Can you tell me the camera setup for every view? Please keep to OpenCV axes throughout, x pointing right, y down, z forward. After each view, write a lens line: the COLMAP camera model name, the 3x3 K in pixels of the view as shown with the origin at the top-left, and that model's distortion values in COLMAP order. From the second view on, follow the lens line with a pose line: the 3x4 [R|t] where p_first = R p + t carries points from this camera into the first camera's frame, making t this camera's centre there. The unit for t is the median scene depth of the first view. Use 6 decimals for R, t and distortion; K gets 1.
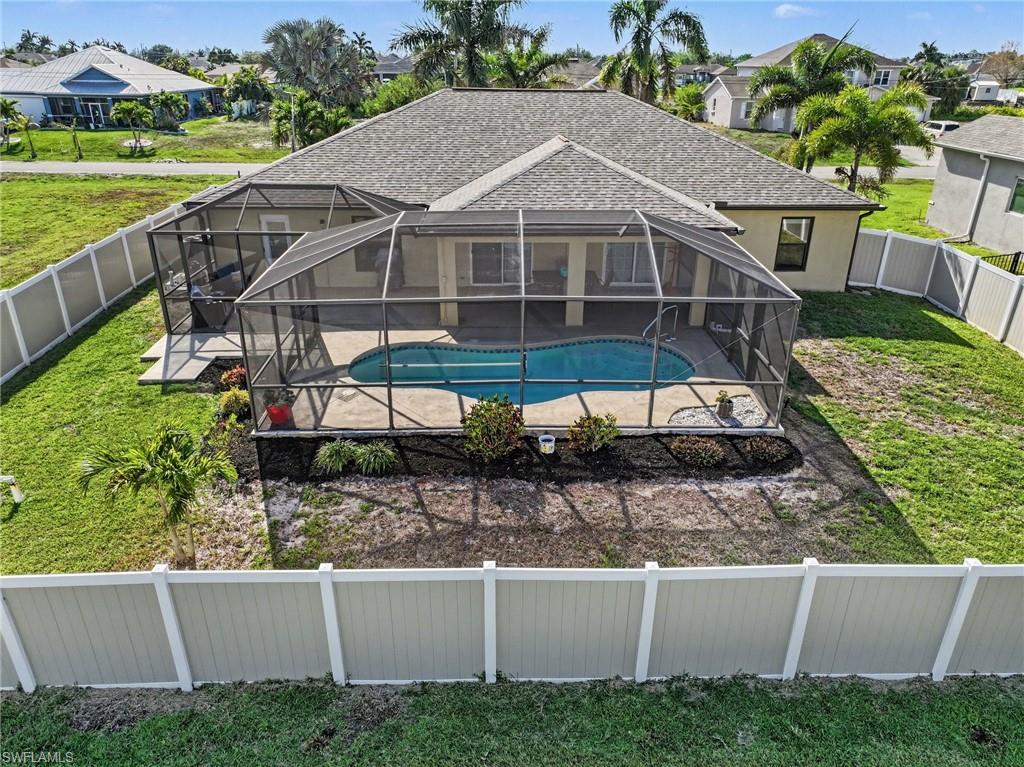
lens RADIAL K [[719.2, 0, 507.9], [0, 719.2, 381.0], [0, 0, 1]] dist [0.015232, 0.004762]
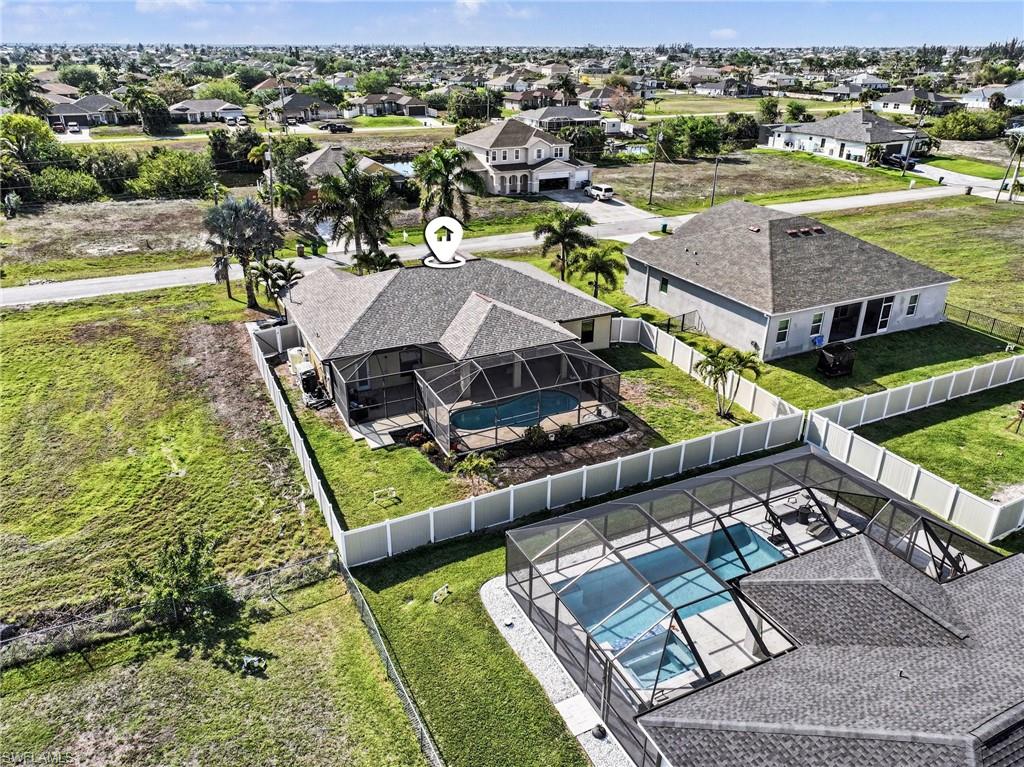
lens RADIAL K [[719.2, 0, 513.7], [0, 719.2, 382.8], [0, 0, 1]] dist [0.015232, 0.004762]
pose [[0.906413, -0.176657, 0.383676, -0.977092], [0.174764, 0.983793, 0.040101, -0.227886], [-0.384542, 0.030705, 0.922597, -1.354696]]
